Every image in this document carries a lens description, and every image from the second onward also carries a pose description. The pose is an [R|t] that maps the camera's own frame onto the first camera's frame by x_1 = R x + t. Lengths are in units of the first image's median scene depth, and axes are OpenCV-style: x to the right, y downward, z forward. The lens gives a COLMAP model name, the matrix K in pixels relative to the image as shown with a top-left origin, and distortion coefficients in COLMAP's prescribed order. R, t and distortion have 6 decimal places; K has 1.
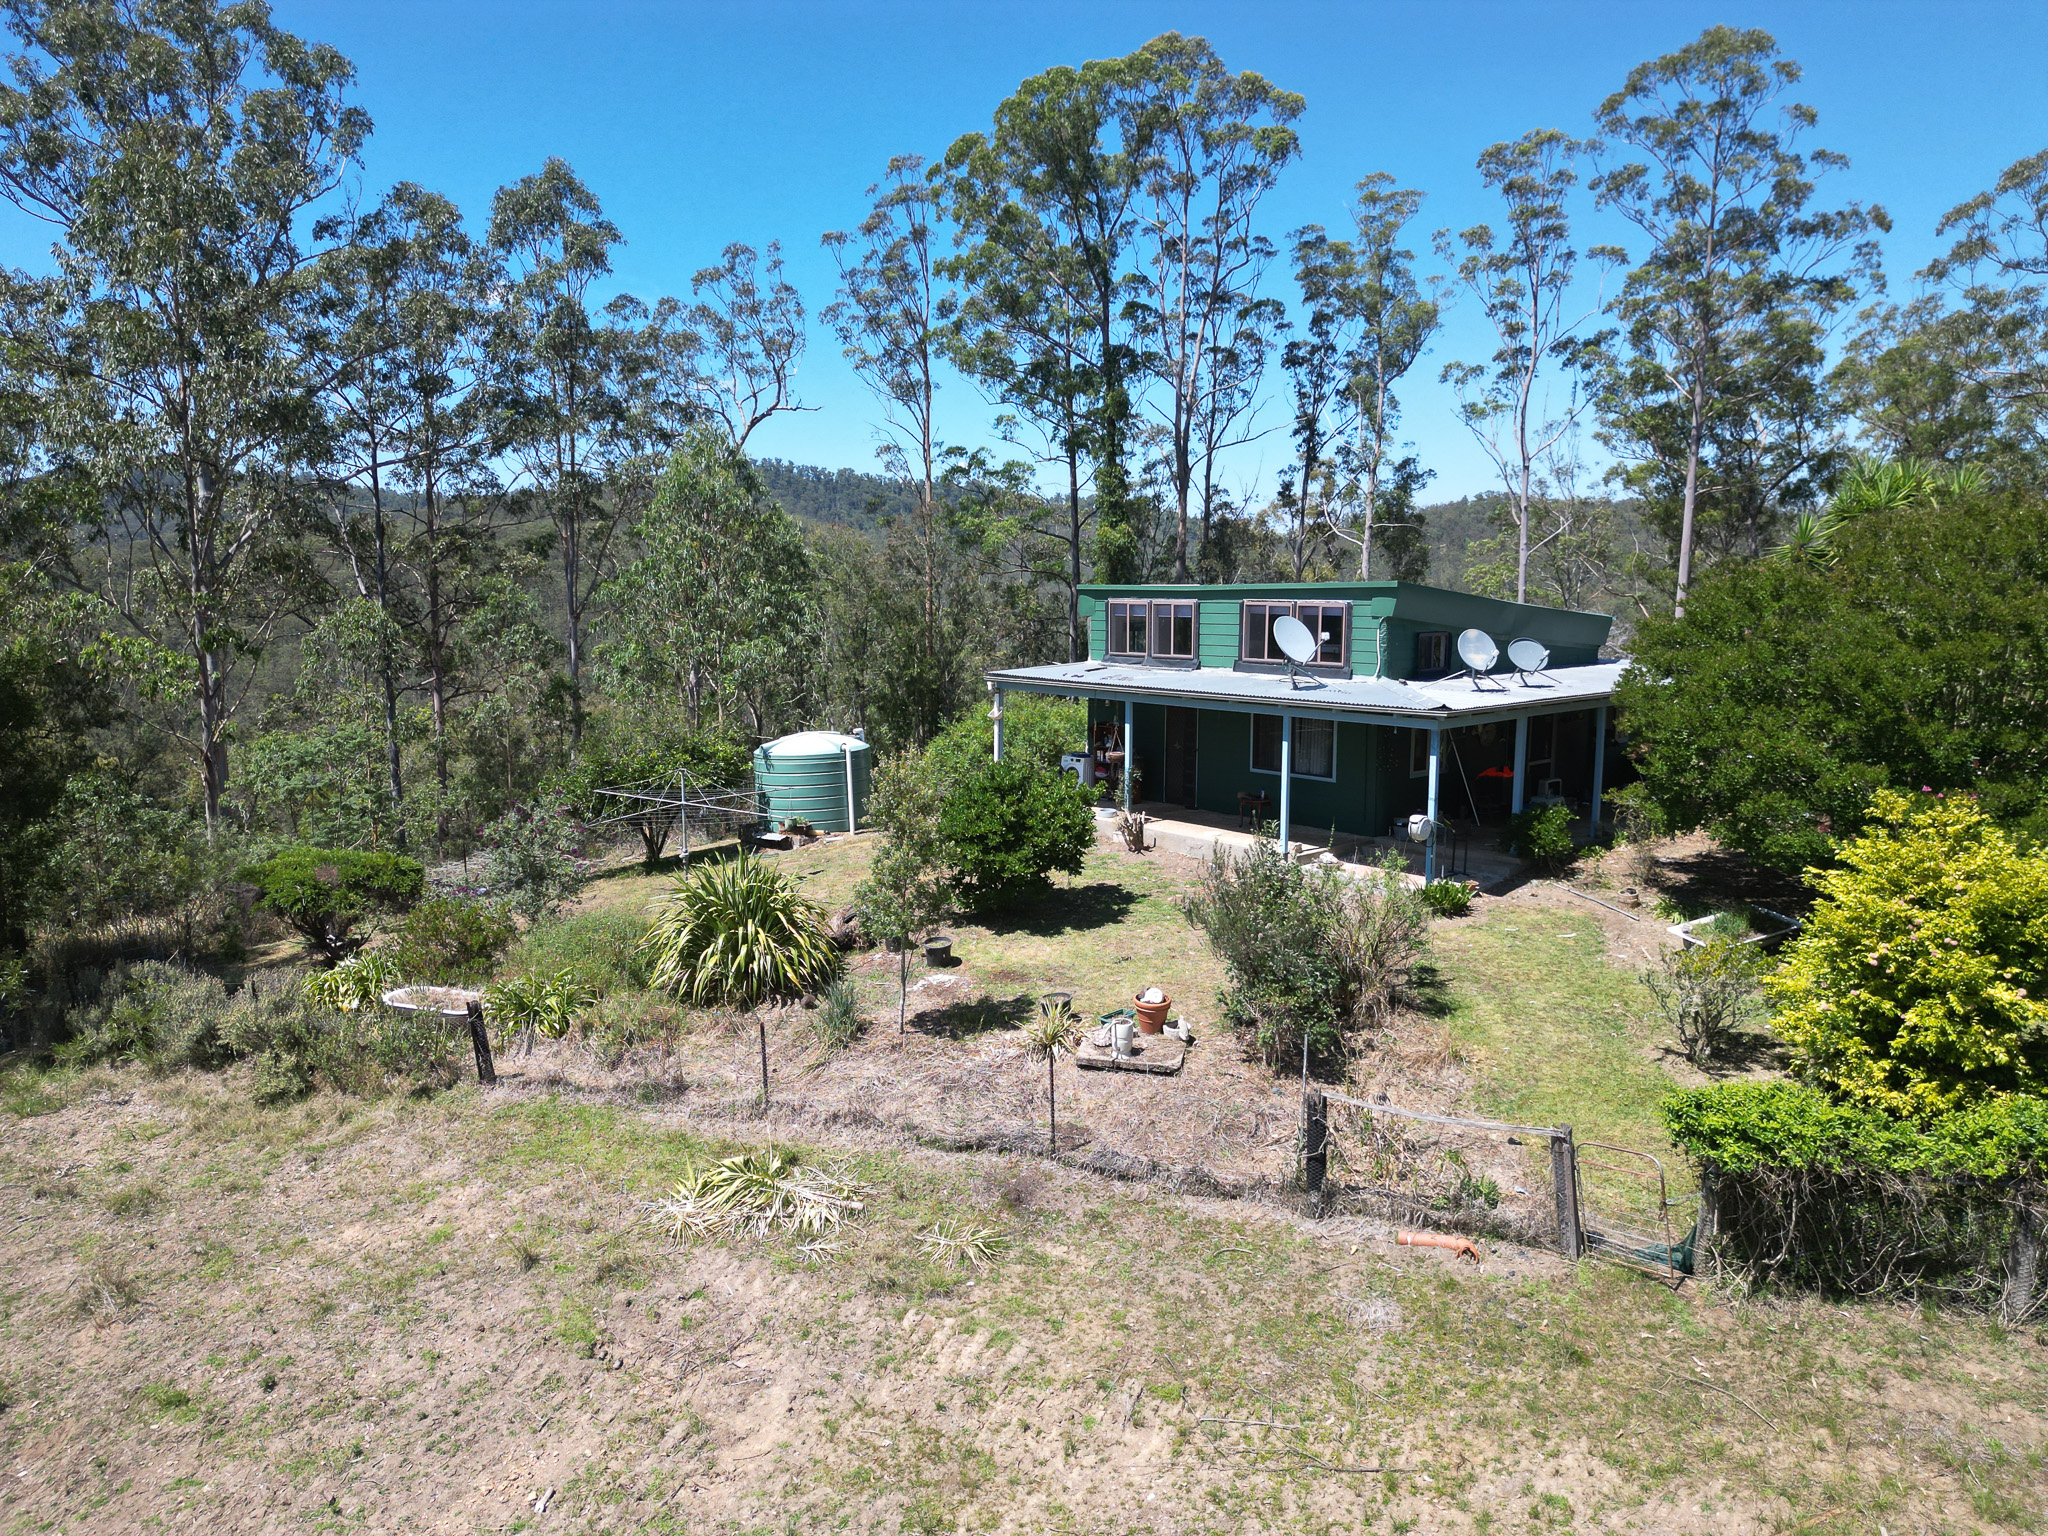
lens RADIAL K [[1450.9, 0, 1012.4], [0, 1450.9, 766.3], [0, 0, 1]] dist [0.062072, -0.044356]
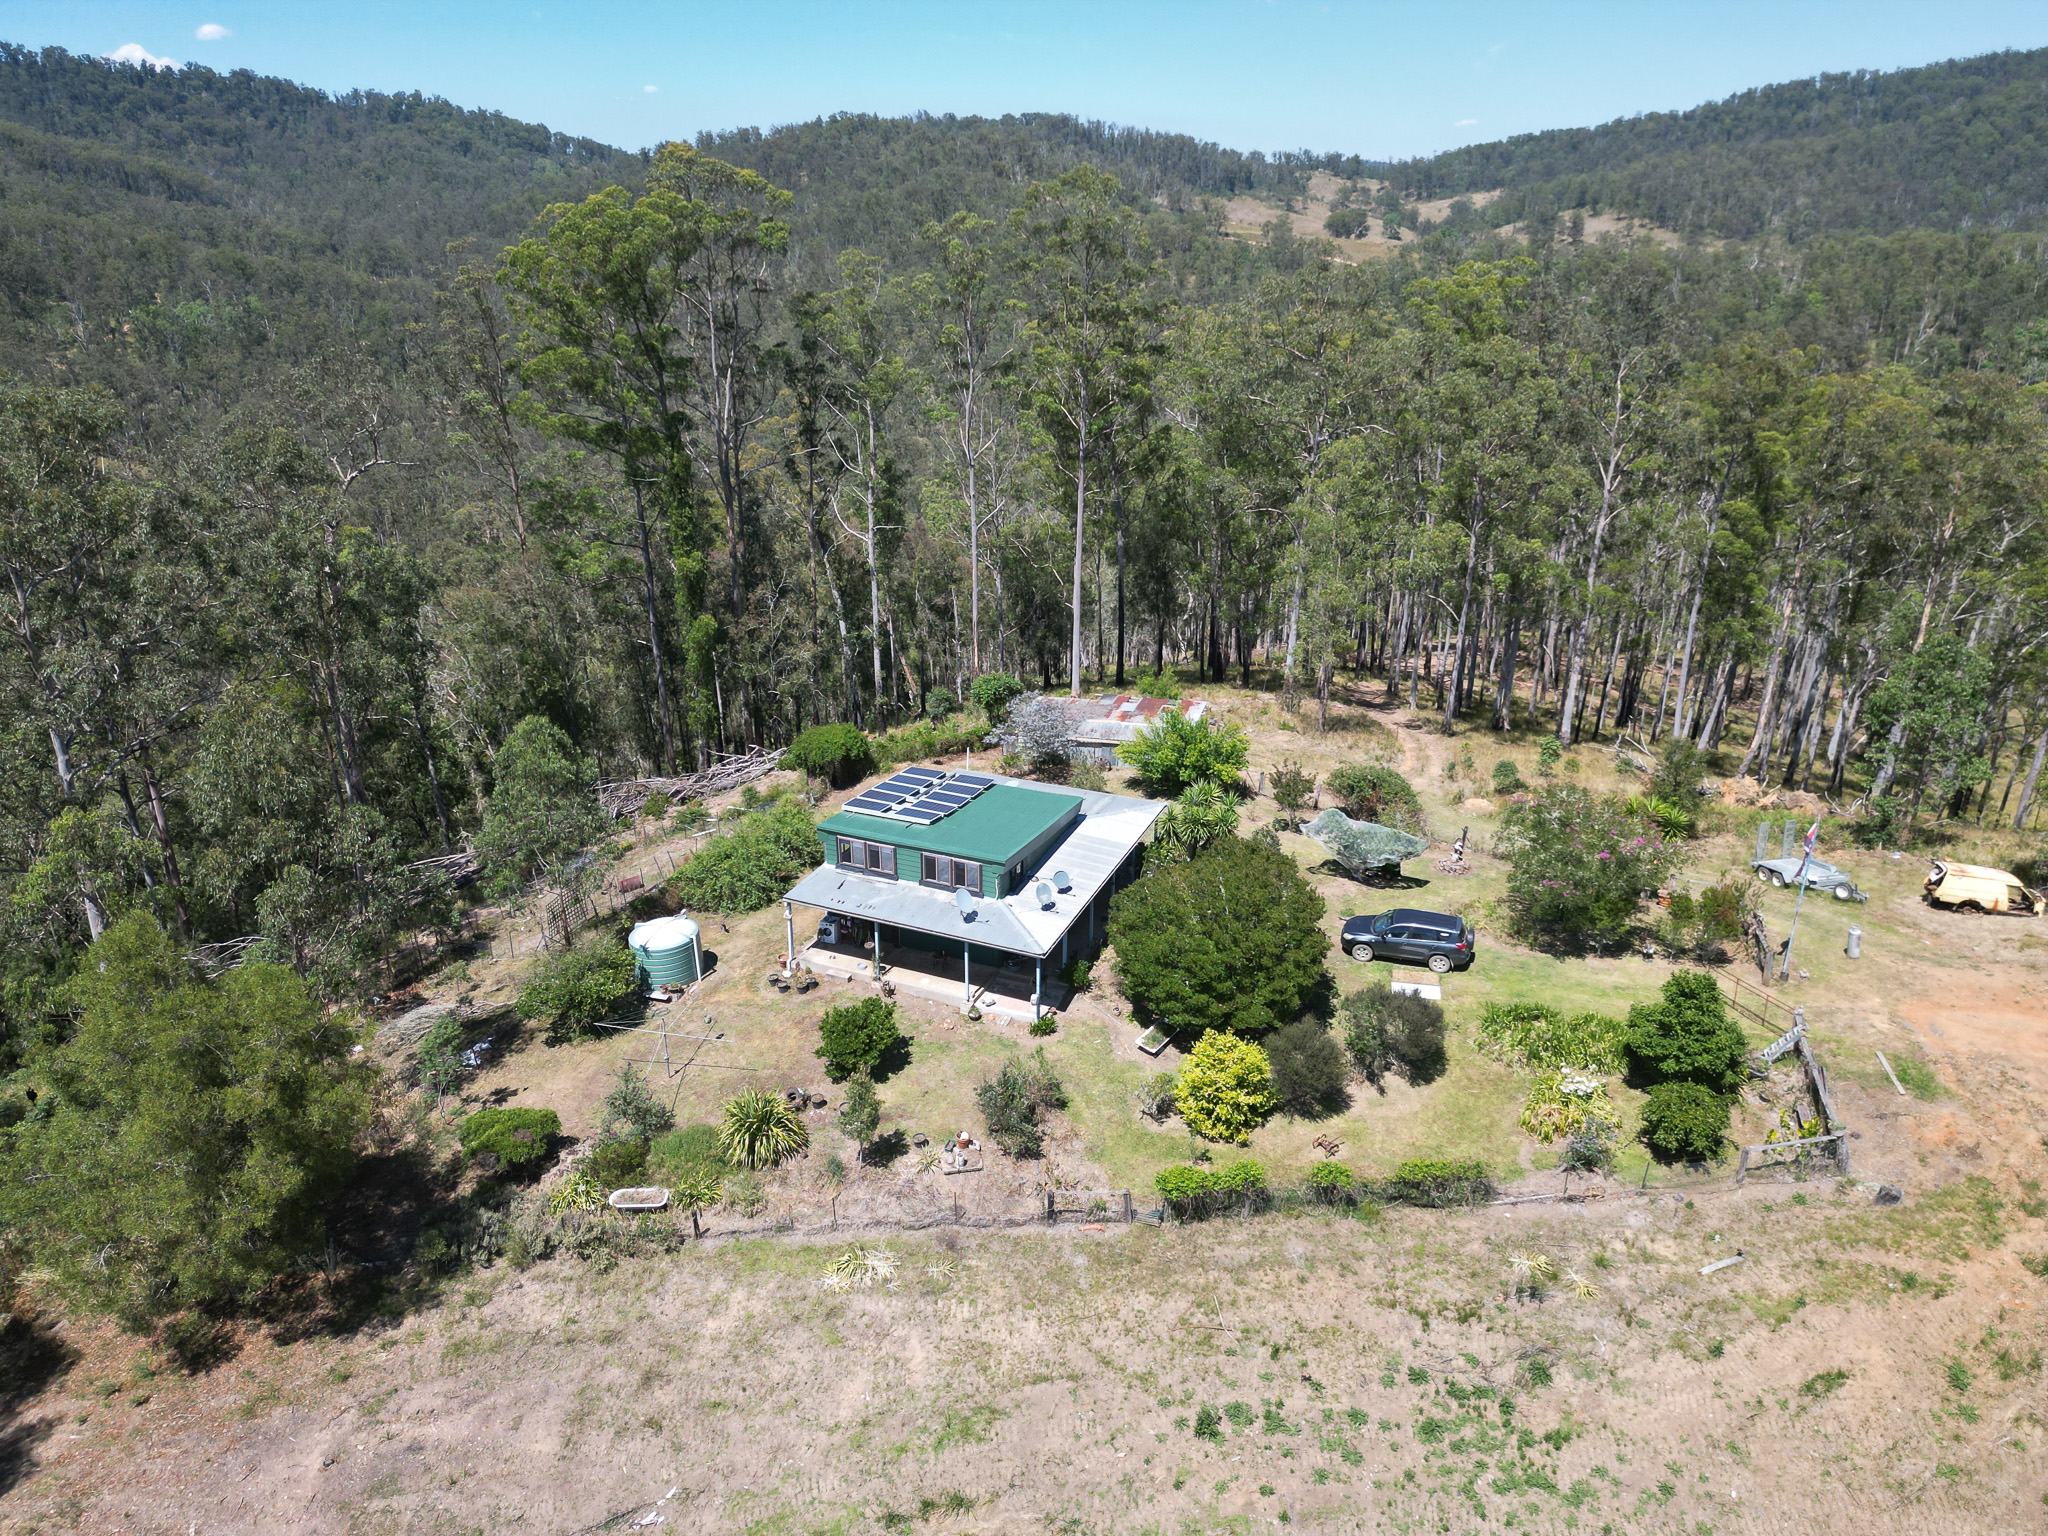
lens RADIAL K [[1450.9, 0, 1012.5], [0, 1450.9, 767.1], [0, 0, 1]] dist [0.062072, -0.044356]
pose [[0.912993, -0.160796, 0.374951, -0.789291], [0.062229, 0.963187, 0.261531, -1.309427], [-0.403201, -0.215443, 0.889389, -1.346391]]
